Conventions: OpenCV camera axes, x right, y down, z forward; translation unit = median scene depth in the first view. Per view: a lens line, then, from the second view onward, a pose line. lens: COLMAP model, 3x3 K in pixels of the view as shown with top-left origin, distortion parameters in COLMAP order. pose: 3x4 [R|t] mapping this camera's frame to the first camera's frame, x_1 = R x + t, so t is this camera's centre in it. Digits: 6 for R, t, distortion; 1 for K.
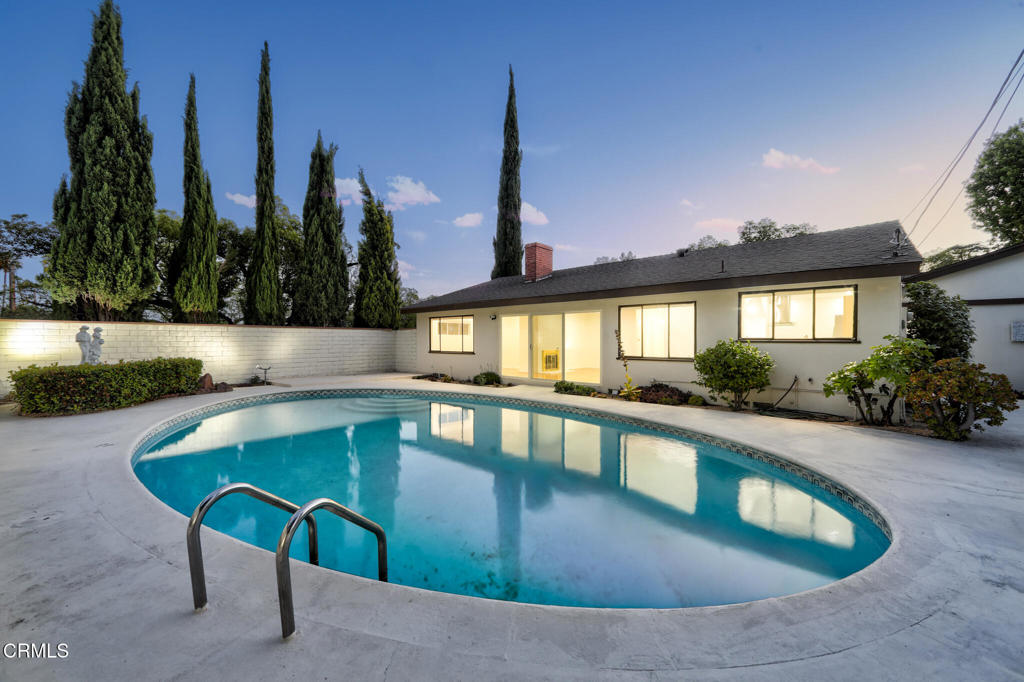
lens RADIAL K [[397.0, 0, 510.8], [0, 397.0, 343.3], [0, 0, 1]] dist [0.001113, -0.000289]
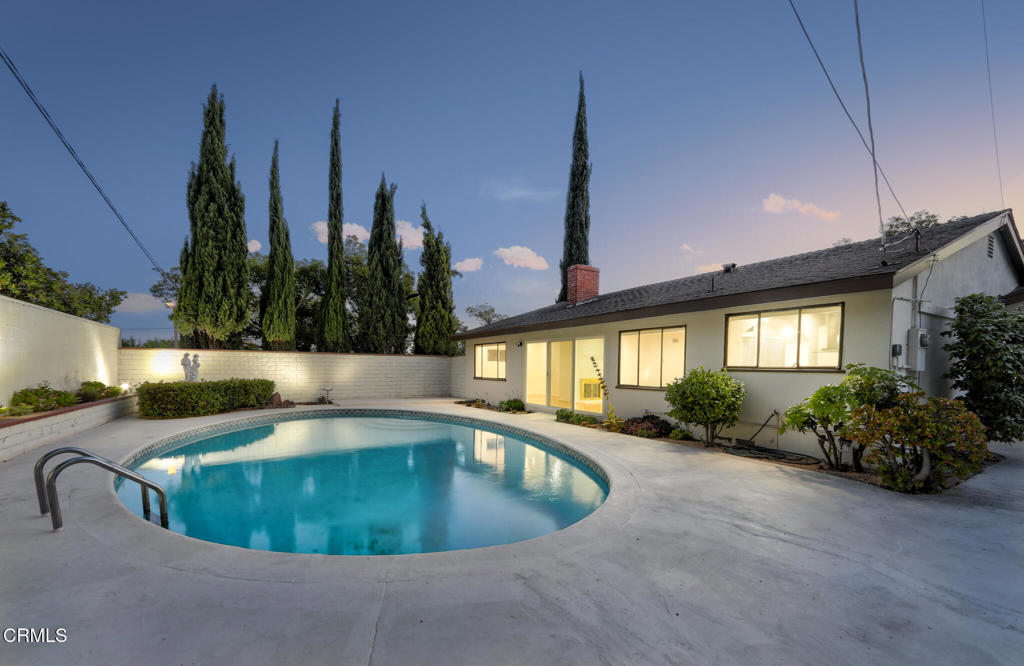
lens RADIAL K [[427.2, 0, 518.5], [0, 427.2, 382.8], [0, 0, 1]] dist [0.000840, 0.000505]
pose [[0.957911, 0.019095, -0.286429, 0.283158], [-0.011553, 0.999541, 0.027999, 0.001895], [0.286833, -0.023512, 0.957692, -0.030581]]
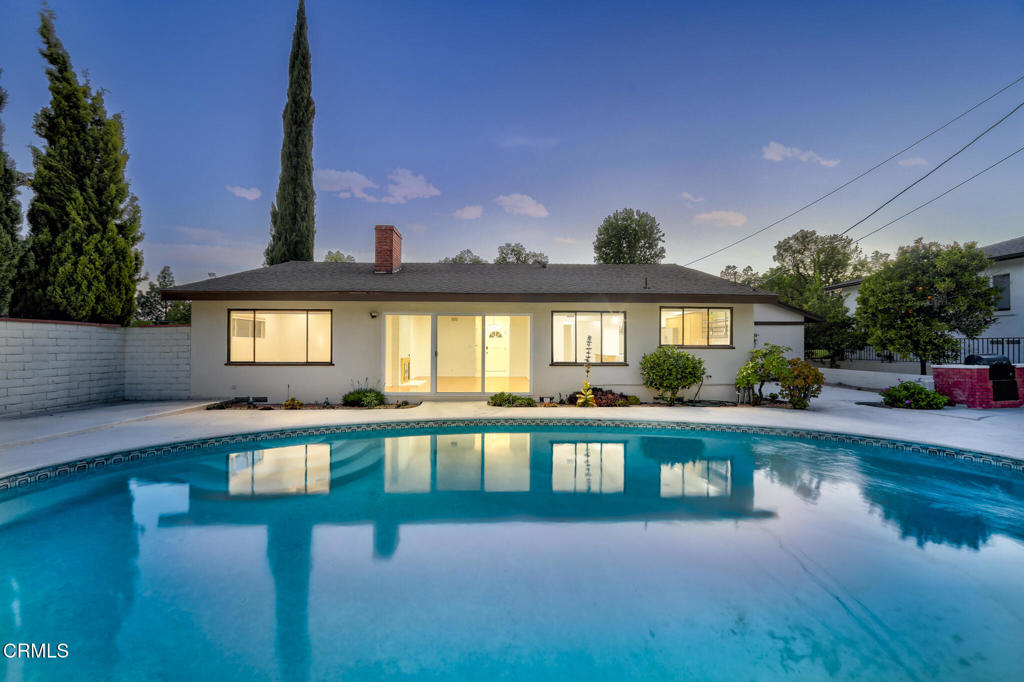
lens RADIAL K [[397.0, 0, 512.7], [0, 397.0, 345.3], [0, 0, 1]] dist [0.001113, -0.000289]
pose [[0.726934, 0.002193, 0.686704, -0.395100], [0.002434, 0.999980, -0.005770, -0.003670], [-0.686703, 0.005866, 0.726915, 0.301040]]
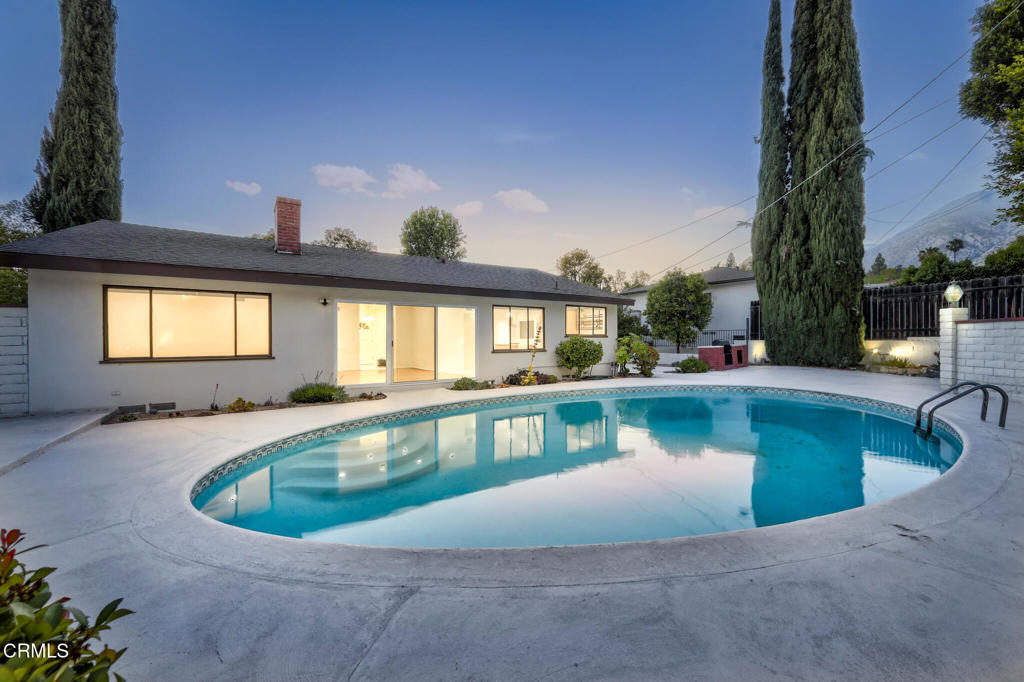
lens RADIAL K [[397.0, 0, 510.4], [0, 397.0, 345.9], [0, 0, 1]] dist [0.001113, -0.000289]
pose [[0.261244, -0.018153, 0.965102, -0.665769], [0.011641, 0.999810, 0.015654, 0.003399], [-0.965203, 0.007145, 0.261405, 0.559227]]
